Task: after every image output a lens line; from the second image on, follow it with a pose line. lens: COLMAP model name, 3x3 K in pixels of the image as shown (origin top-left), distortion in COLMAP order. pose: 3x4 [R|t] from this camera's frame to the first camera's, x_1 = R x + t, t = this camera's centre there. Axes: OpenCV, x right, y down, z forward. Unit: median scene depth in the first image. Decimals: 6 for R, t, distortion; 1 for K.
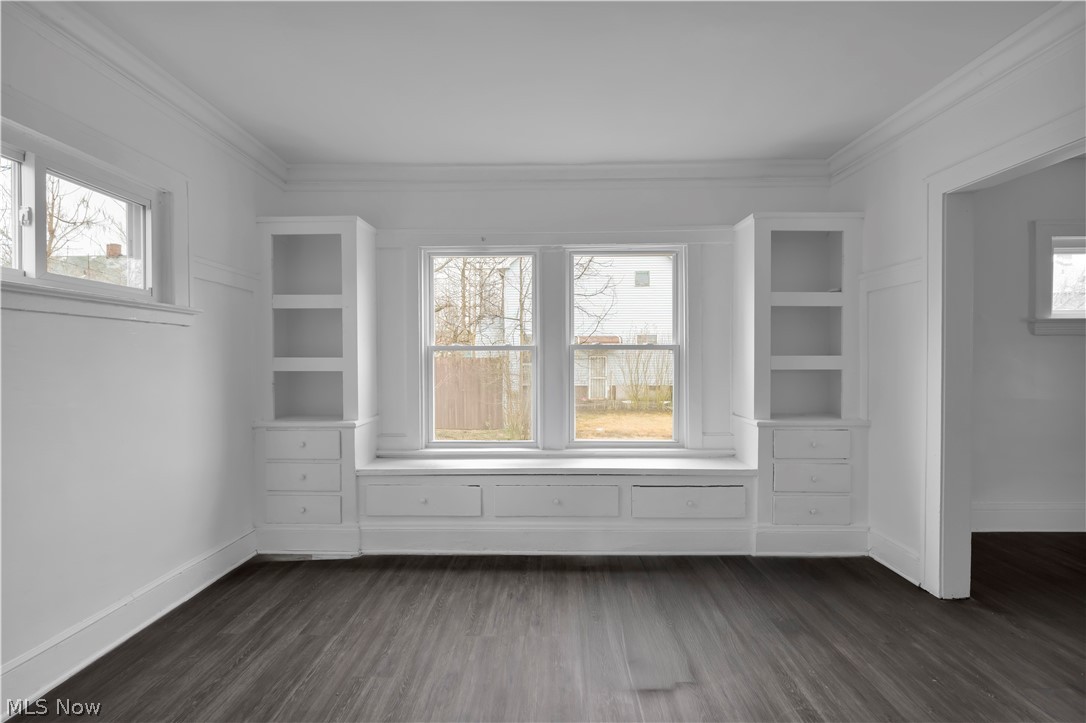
lens RADIAL K [[435.7, 0, 541.2], [0, 435.7, 366.1], [0, 0, 1]] dist [0.001492, 0.000394]
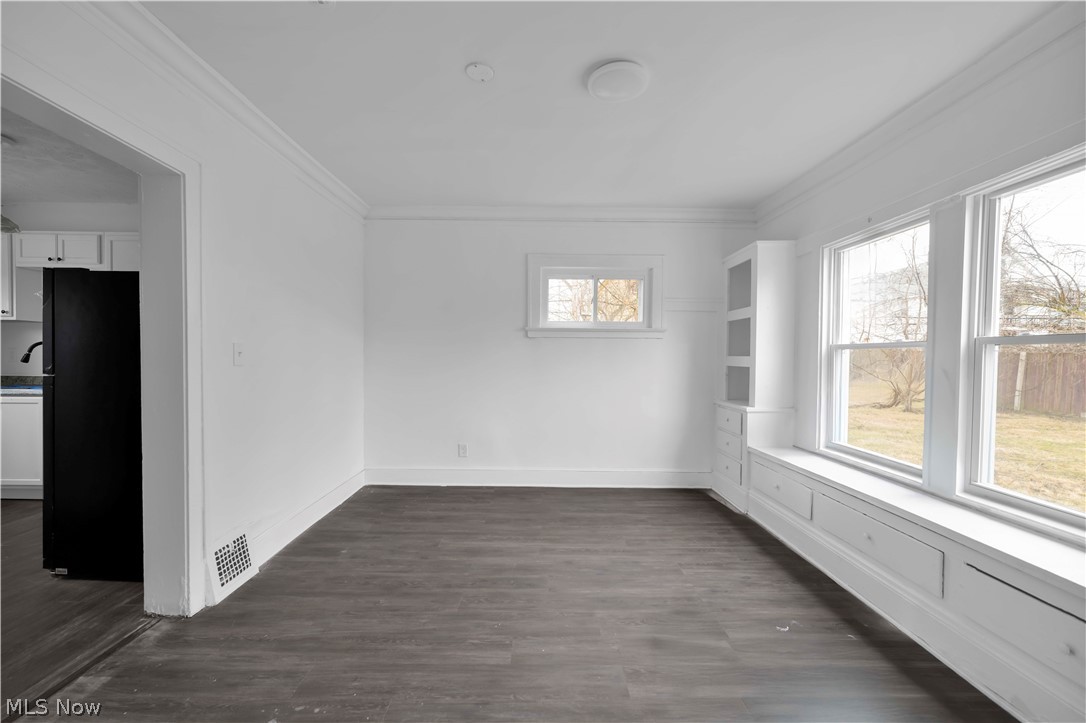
lens RADIAL K [[448.0, 0, 543.5], [0, 448.0, 364.1], [0, 0, 1]] dist [-0.000950, -0.000038]
pose [[0.029226, 0.022824, -0.999312, 0.959699], [-0.014083, 0.999649, 0.022420, -0.021252], [0.999474, 0.013418, 0.029537, 0.428776]]
